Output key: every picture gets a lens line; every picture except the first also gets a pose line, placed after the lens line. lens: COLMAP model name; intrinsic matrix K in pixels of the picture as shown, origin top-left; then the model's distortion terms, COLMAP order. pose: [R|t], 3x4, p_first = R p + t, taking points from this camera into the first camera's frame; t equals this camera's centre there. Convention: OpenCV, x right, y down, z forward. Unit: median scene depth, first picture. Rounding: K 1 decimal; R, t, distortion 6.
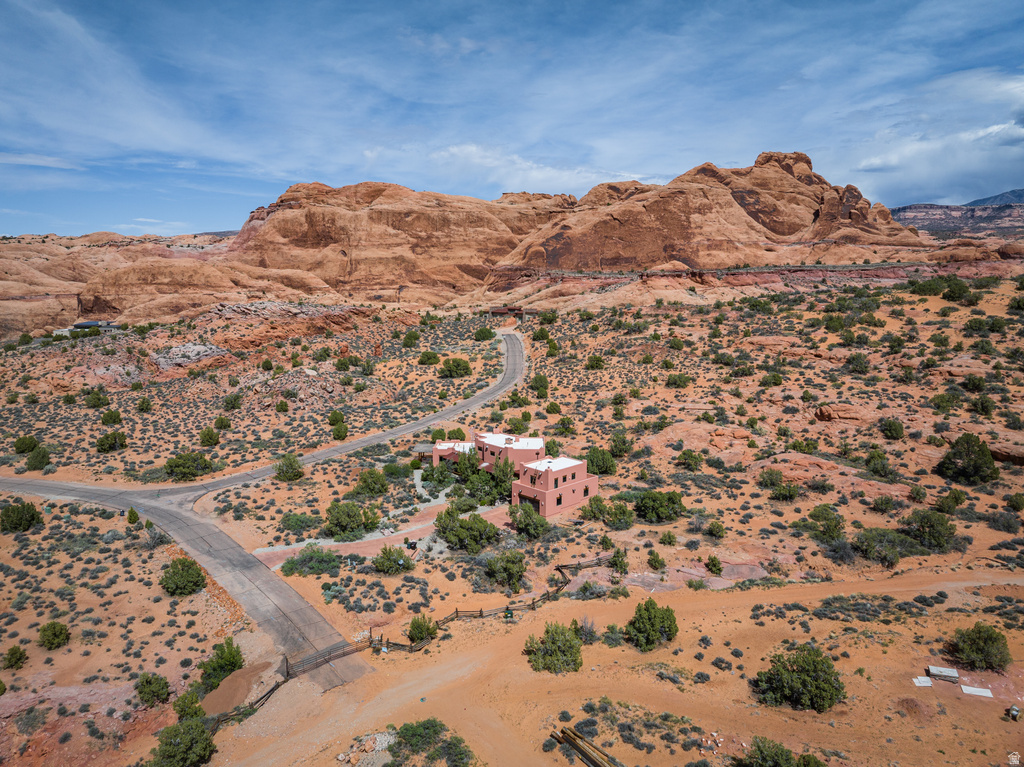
lens RADIAL K [[722.7, 0, 509.6], [0, 722.7, 382.6], [0, 0, 1]] dist [-0.036161, -0.004049]
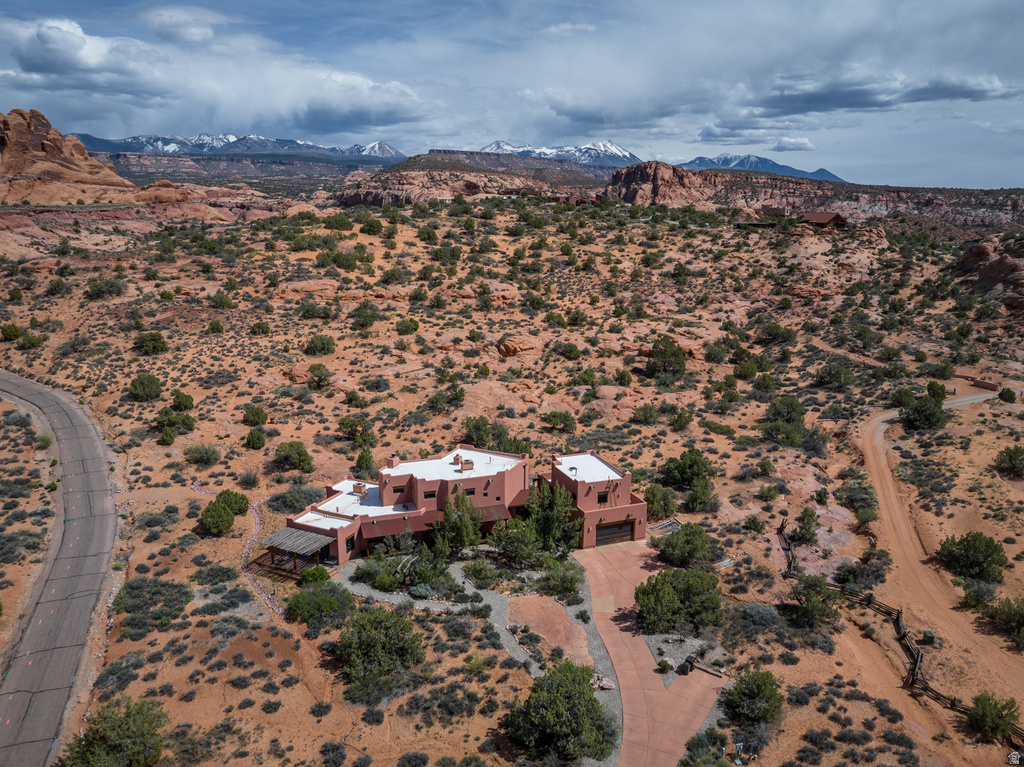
lens RADIAL K [[722.7, 0, 509.6], [0, 722.7, 382.6], [0, 0, 1]] dist [-0.036161, -0.004049]
pose [[0.394964, -0.203760, 0.895816, -0.122309], [0.138198, 0.977176, 0.161335, -0.019167], [-0.908243, 0.060078, 0.414108, 0.165545]]
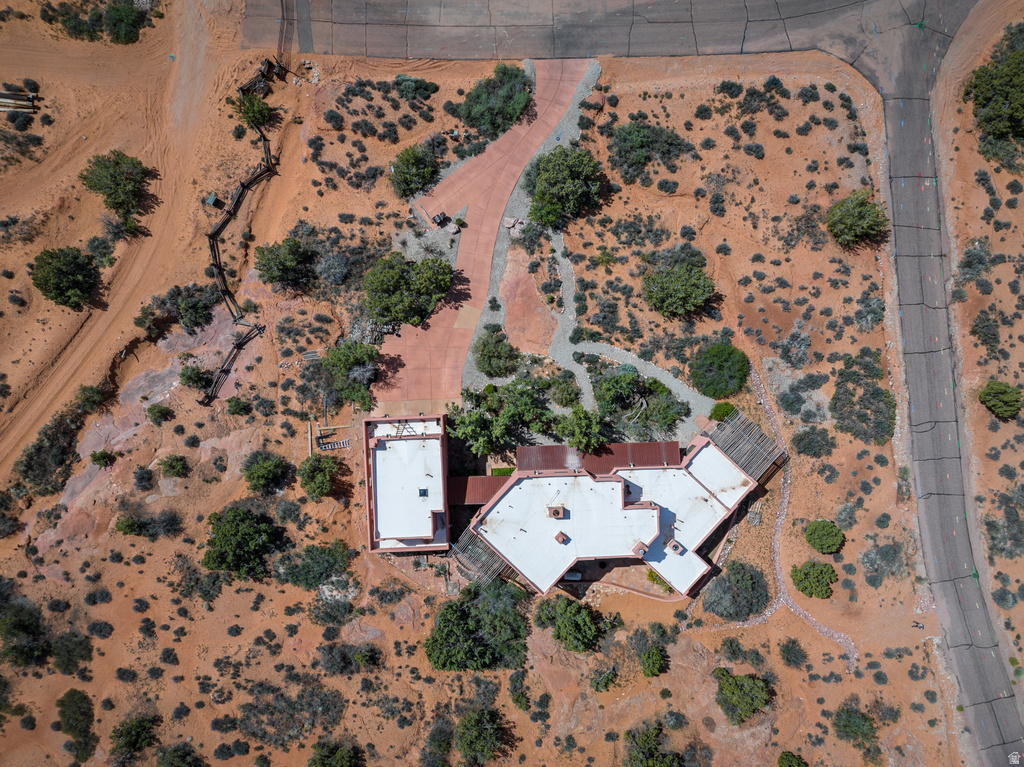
lens RADIAL K [[722.7, 0, 509.6], [0, 722.7, 382.6], [0, 0, 1]] dist [-0.036161, -0.004049]
pose [[-0.657769, 0.753211, -0.003523, -0.010634], [-0.126269, -0.105655, 0.986354, -0.093585], [0.742561, 0.649238, 0.164603, 0.195164]]
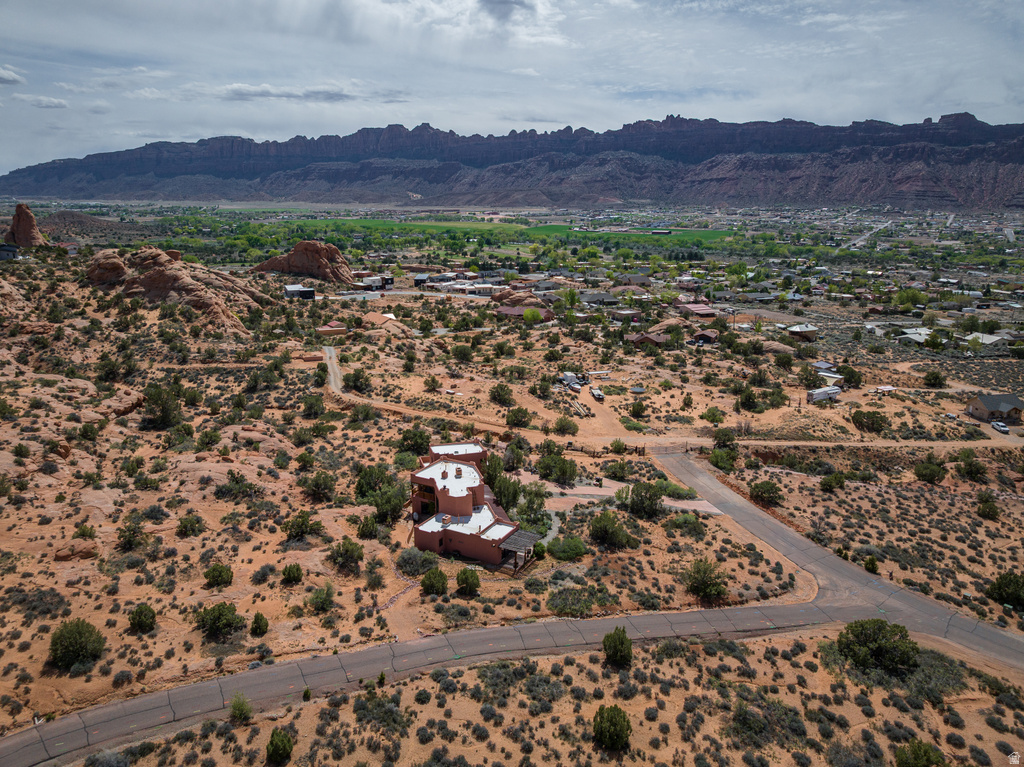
lens RADIAL K [[722.7, 0, 509.6], [0, 722.7, 382.6], [0, 0, 1]] dist [-0.036161, -0.004049]
pose [[-0.887448, -0.112678, 0.446923, -0.104695], [0.076332, 0.920336, 0.383608, -0.084545], [-0.454543, 0.374546, -0.808149, 0.387387]]
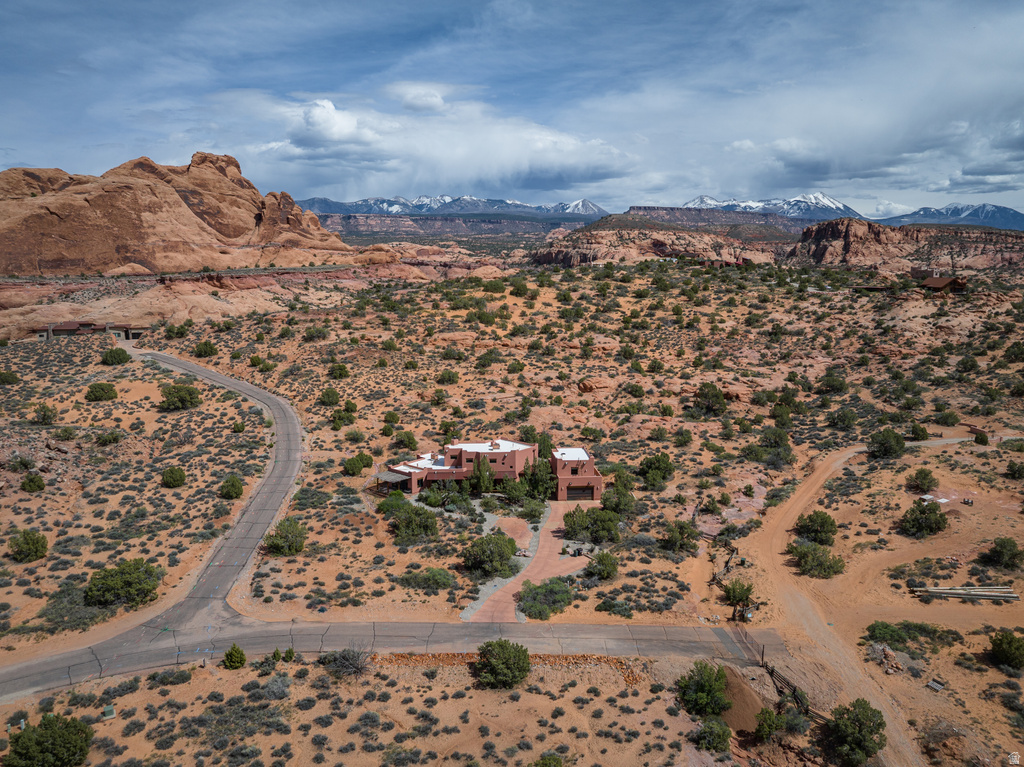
lens RADIAL K [[722.7, 0, 509.6], [0, 722.7, 382.6], [0, 0, 1]] dist [-0.036161, -0.004049]
pose [[0.626739, -0.118218, 0.770210, -0.176852], [0.119445, 0.991318, 0.054959, -0.014124], [-0.770020, 0.057553, 0.635418, 0.079162]]
